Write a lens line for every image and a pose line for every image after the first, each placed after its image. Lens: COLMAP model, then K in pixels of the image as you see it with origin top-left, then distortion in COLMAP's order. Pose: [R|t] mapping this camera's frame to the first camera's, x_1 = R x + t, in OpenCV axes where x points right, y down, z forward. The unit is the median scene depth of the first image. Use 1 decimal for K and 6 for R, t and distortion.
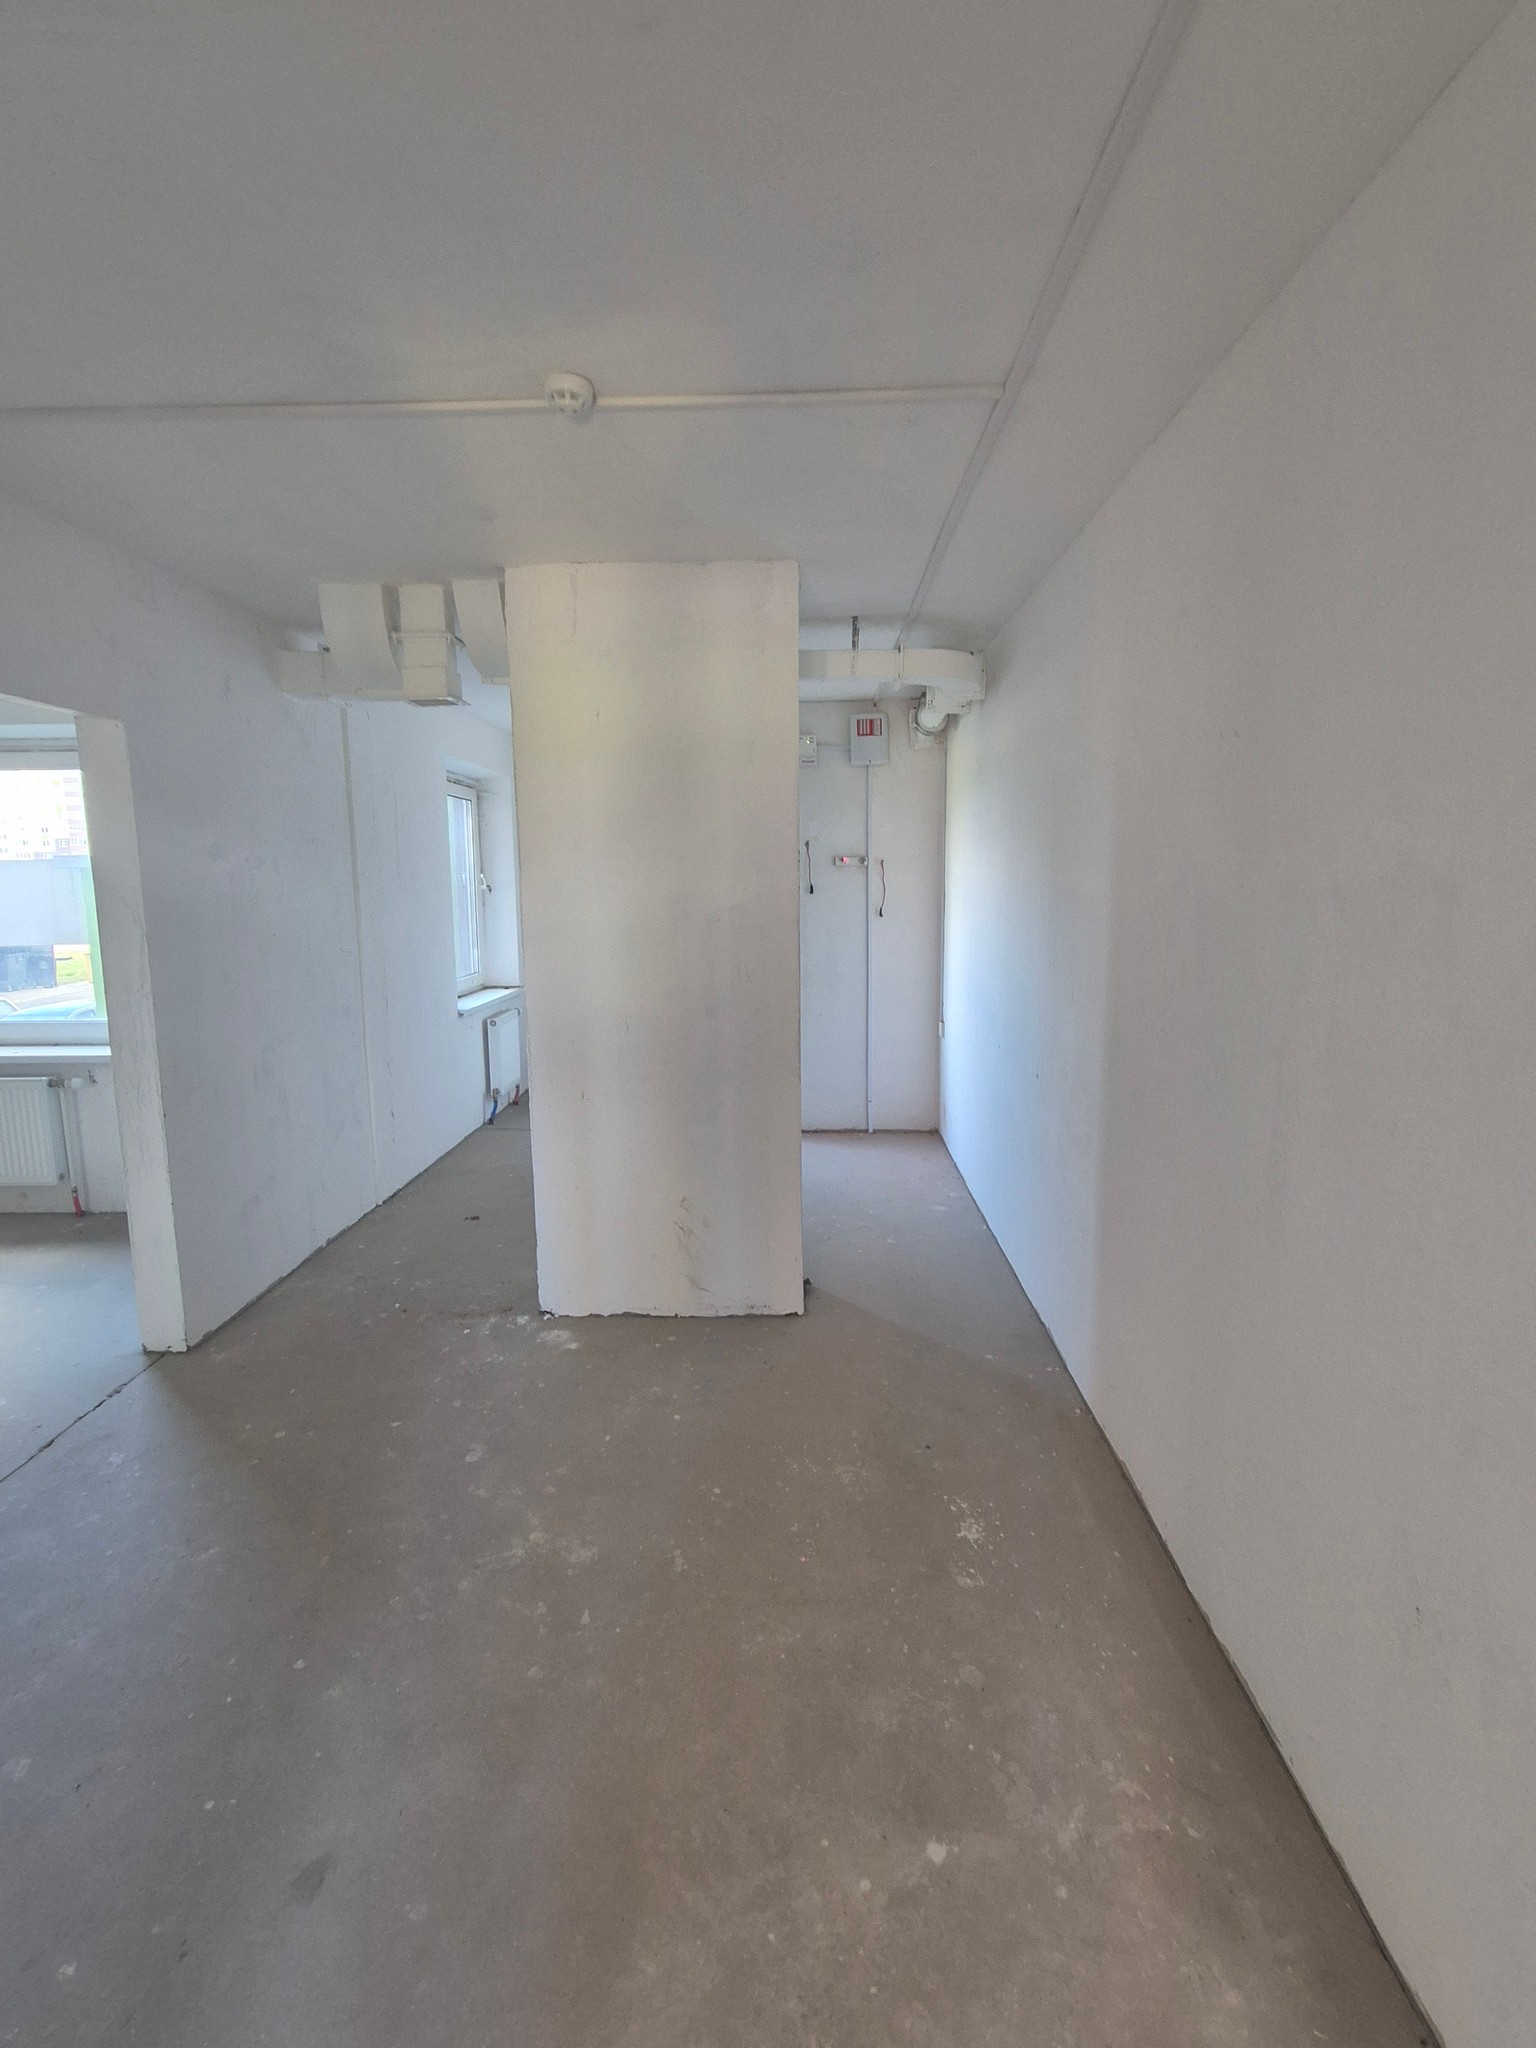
lens RADIAL K [[959.4, 0, 769.9], [0, 959.4, 1014.1], [0, 0, 1]] dist [-0.003204, 0.003328]
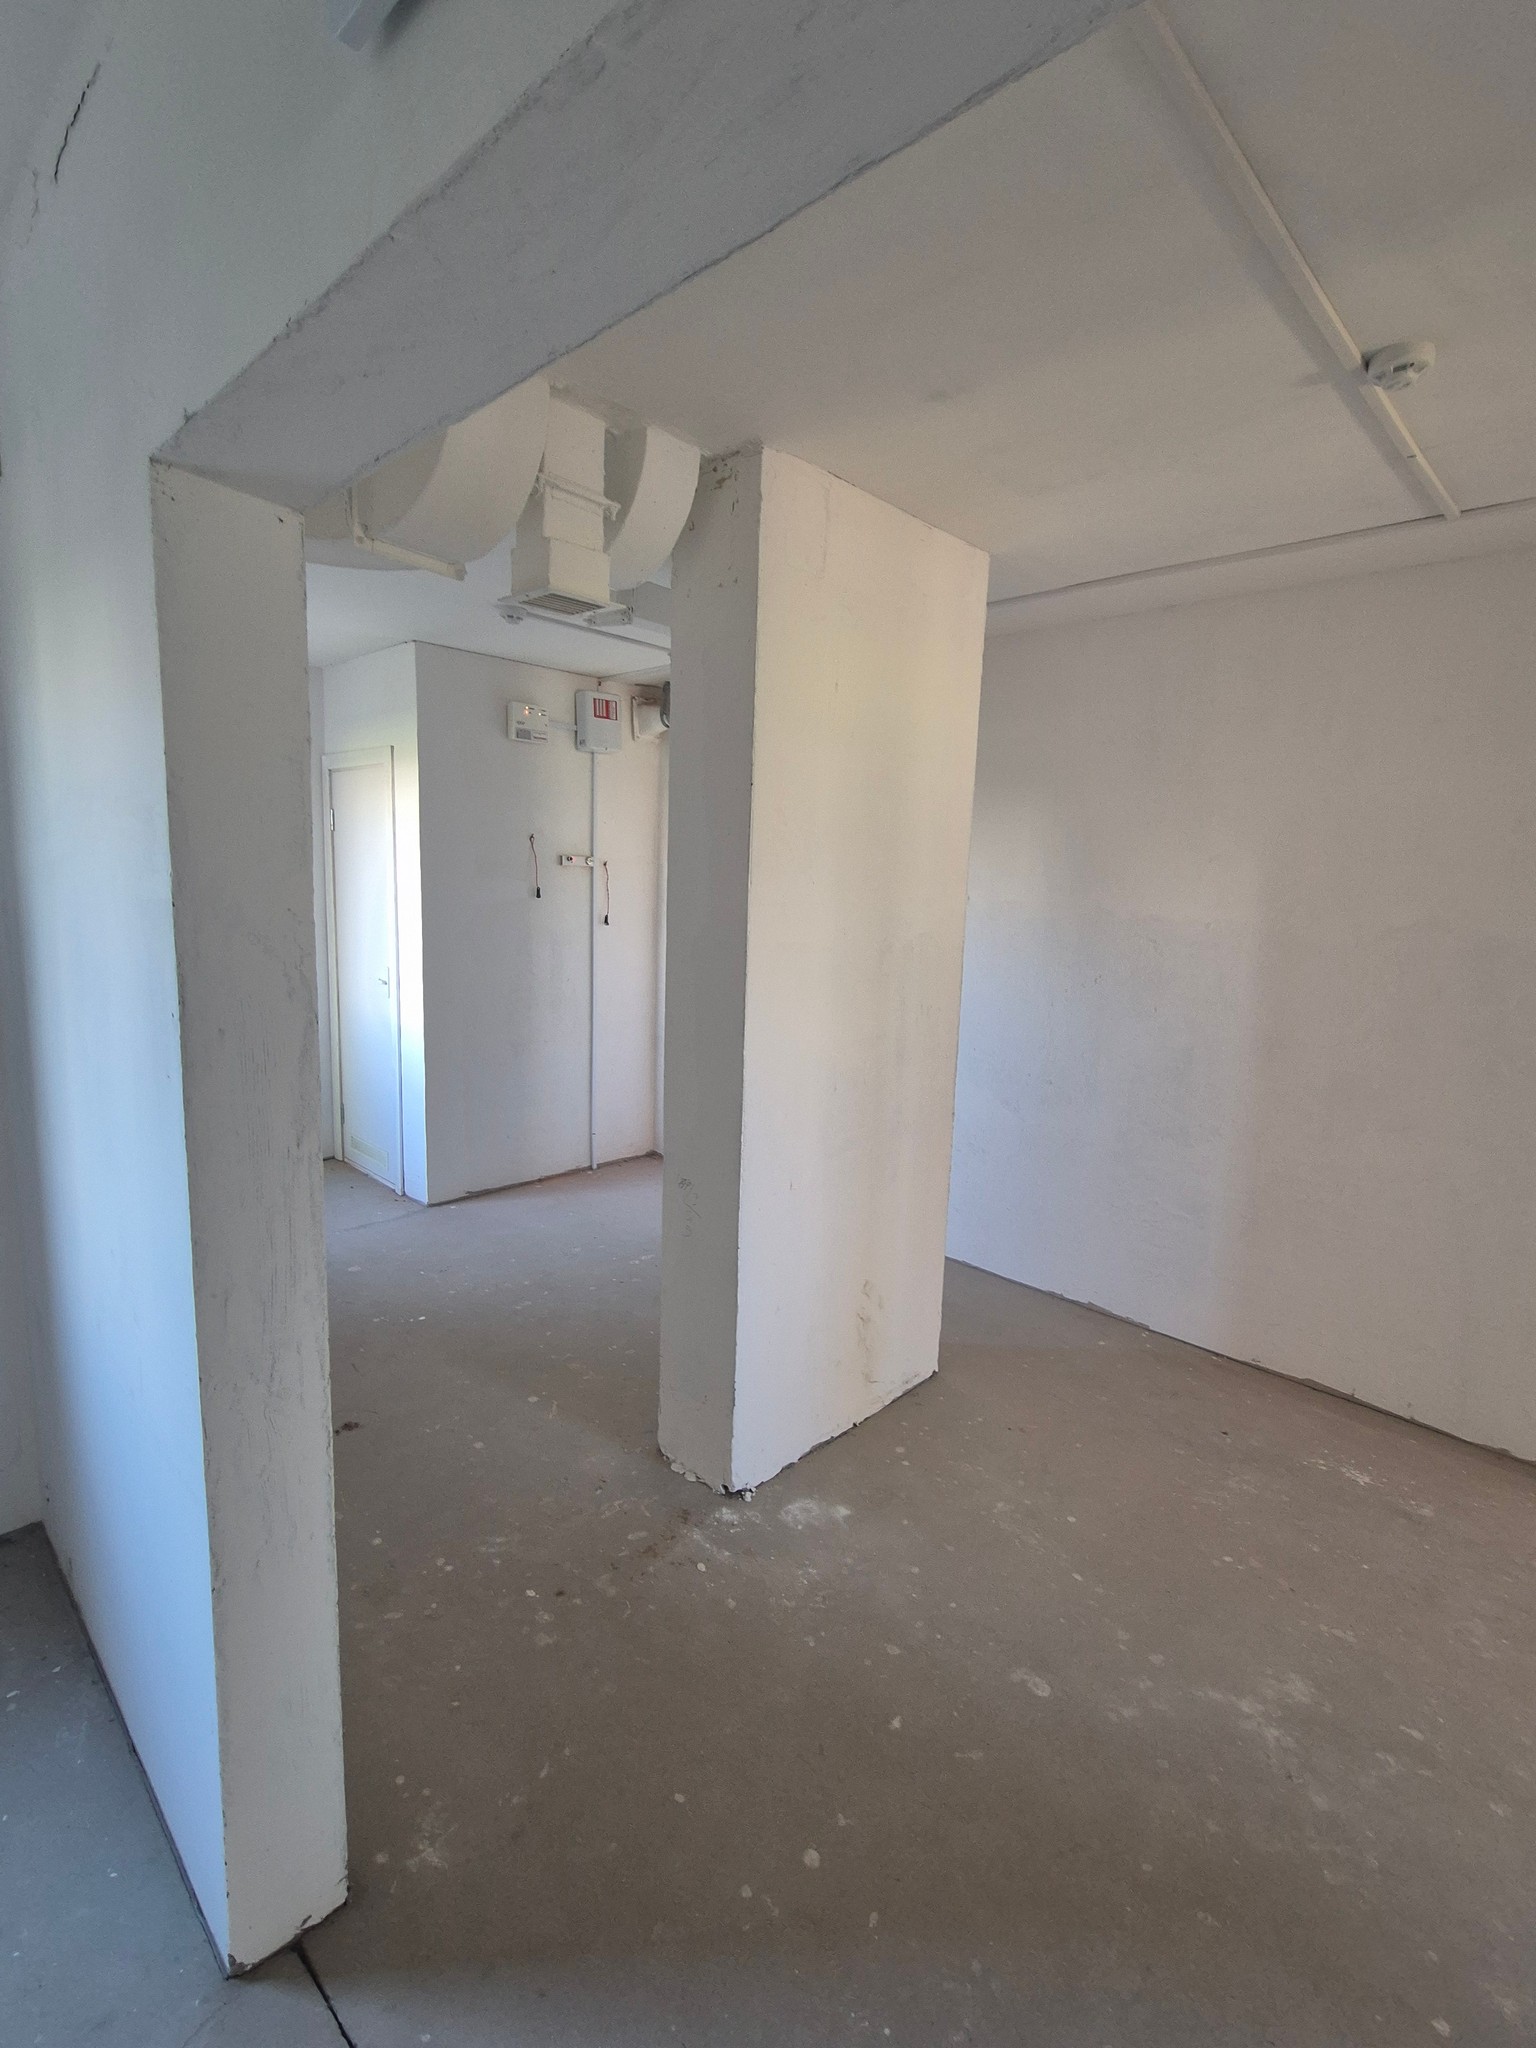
lens RADIAL K [[959.4, 0, 774.2], [0, 959.4, 1011.3], [0, 0, 1]] dist [-0.003204, 0.003328]
pose [[0.671698, -0.073494, 0.737171, -0.568283], [0.065298, 0.997068, 0.039906, -0.061784], [-0.737942, 0.021331, 0.674527, 0.379416]]
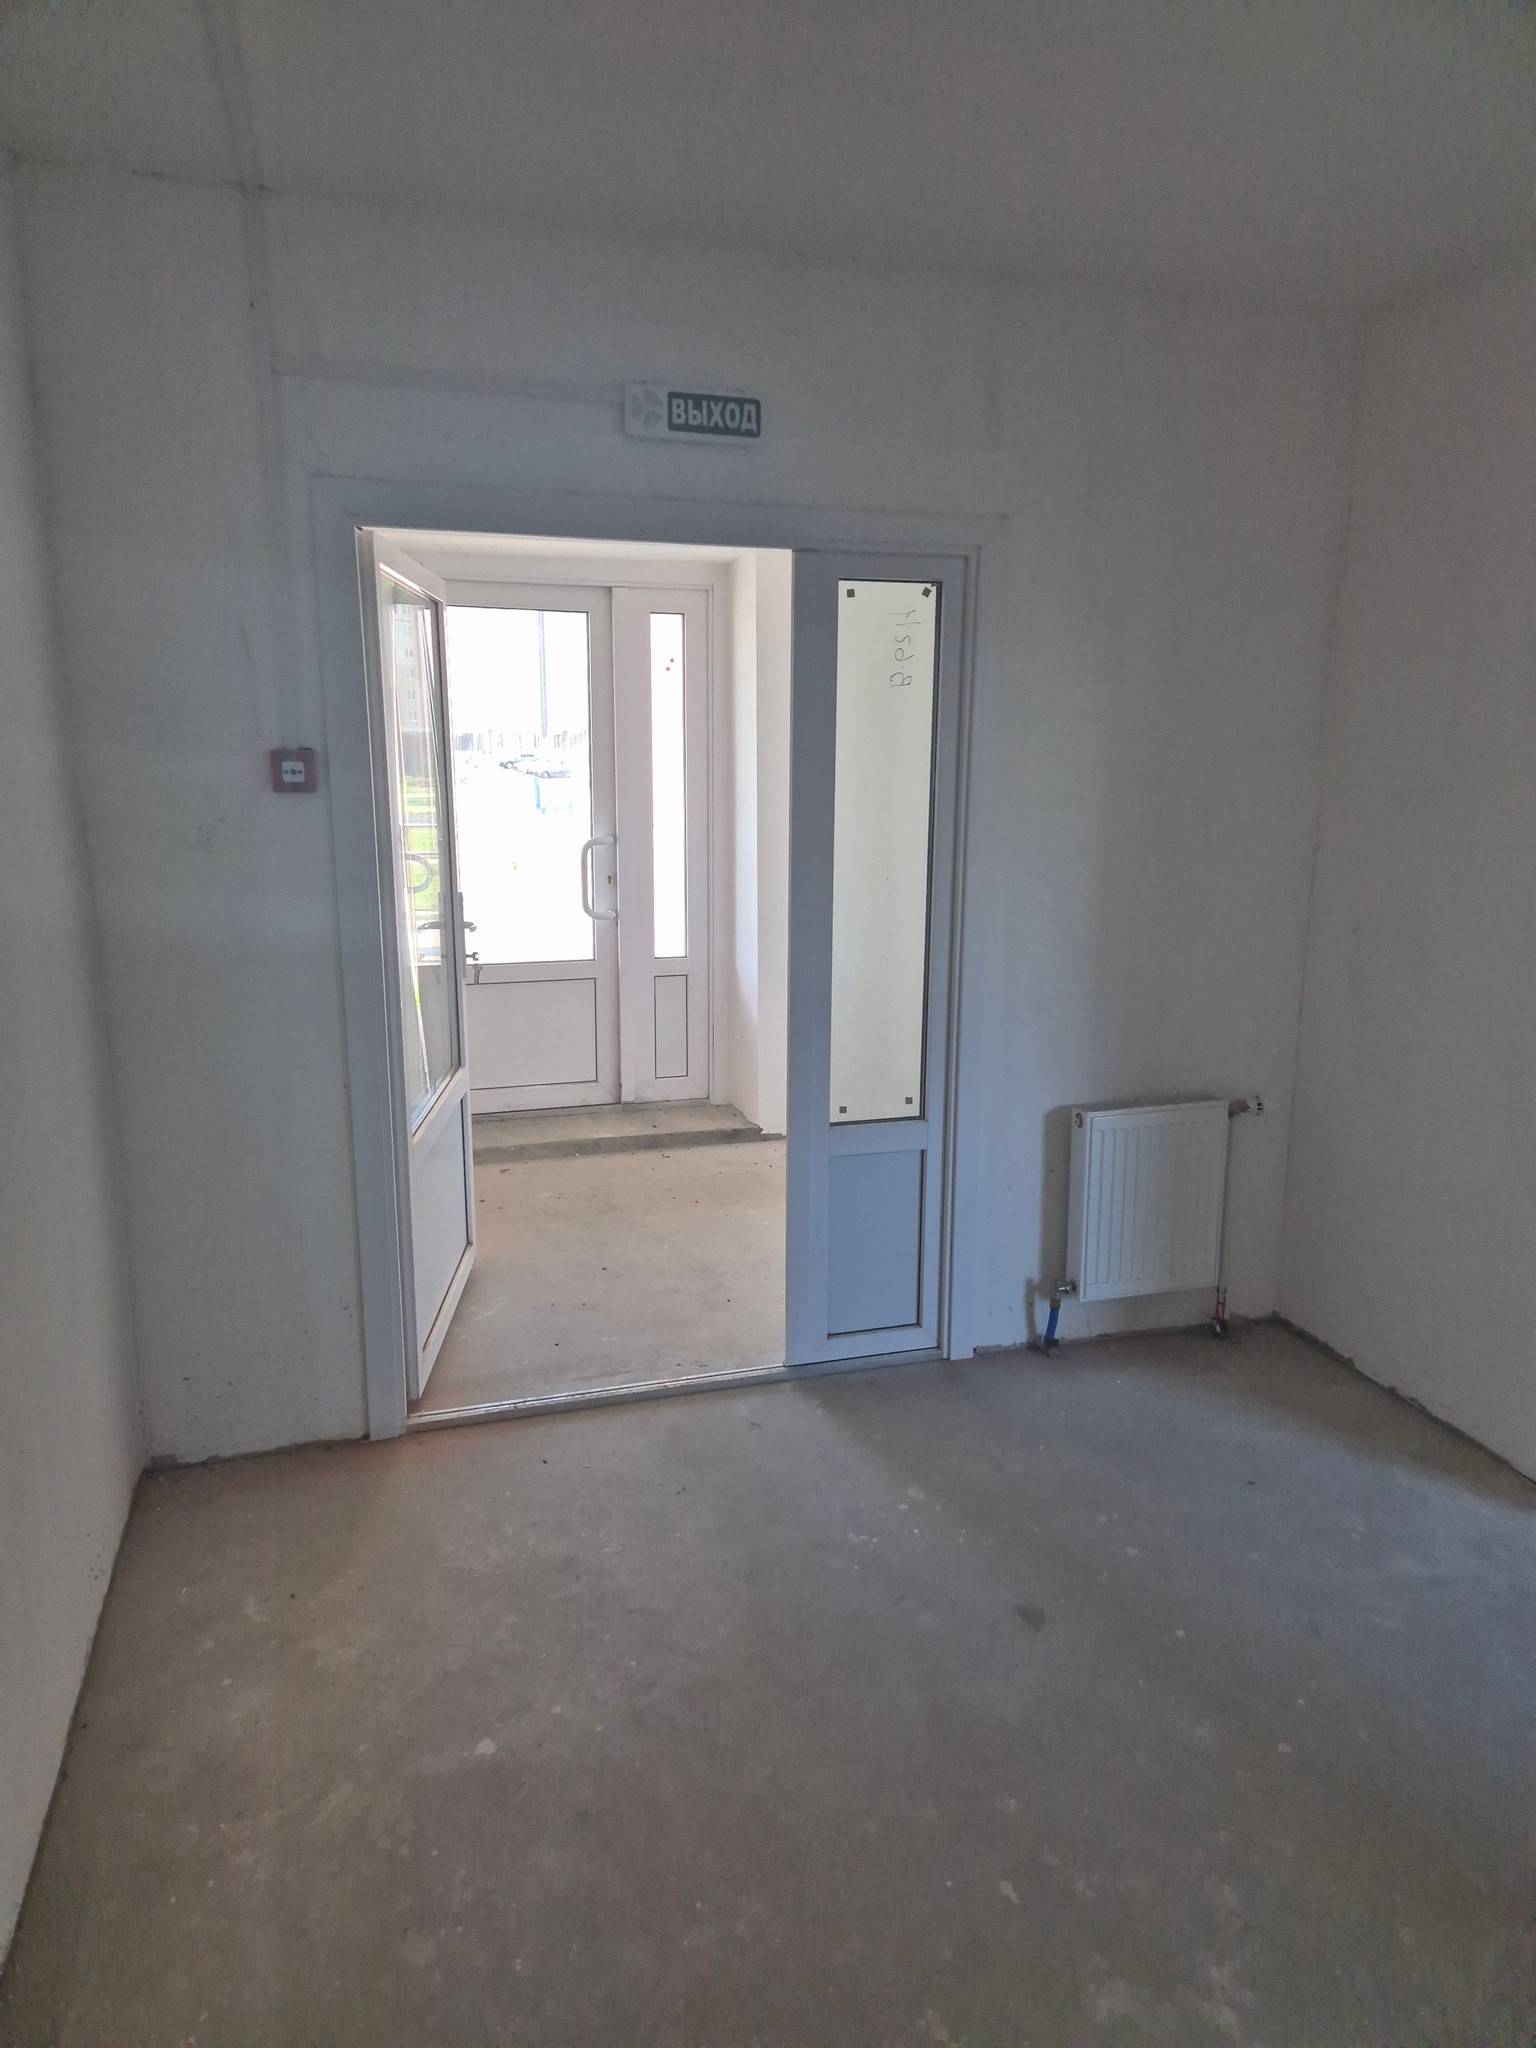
lens RADIAL K [[1359.1, 0, 774.1], [0, 1359.1, 1033.3], [0, 0, 1]] dist [0.074093, -0.062715]
pose [[-0.948668, 0.071750, -0.308027, 0.097278], [-0.040735, 0.938096, 0.343973, -0.111205], [0.313639, 0.338863, -0.887019, 0.738262]]
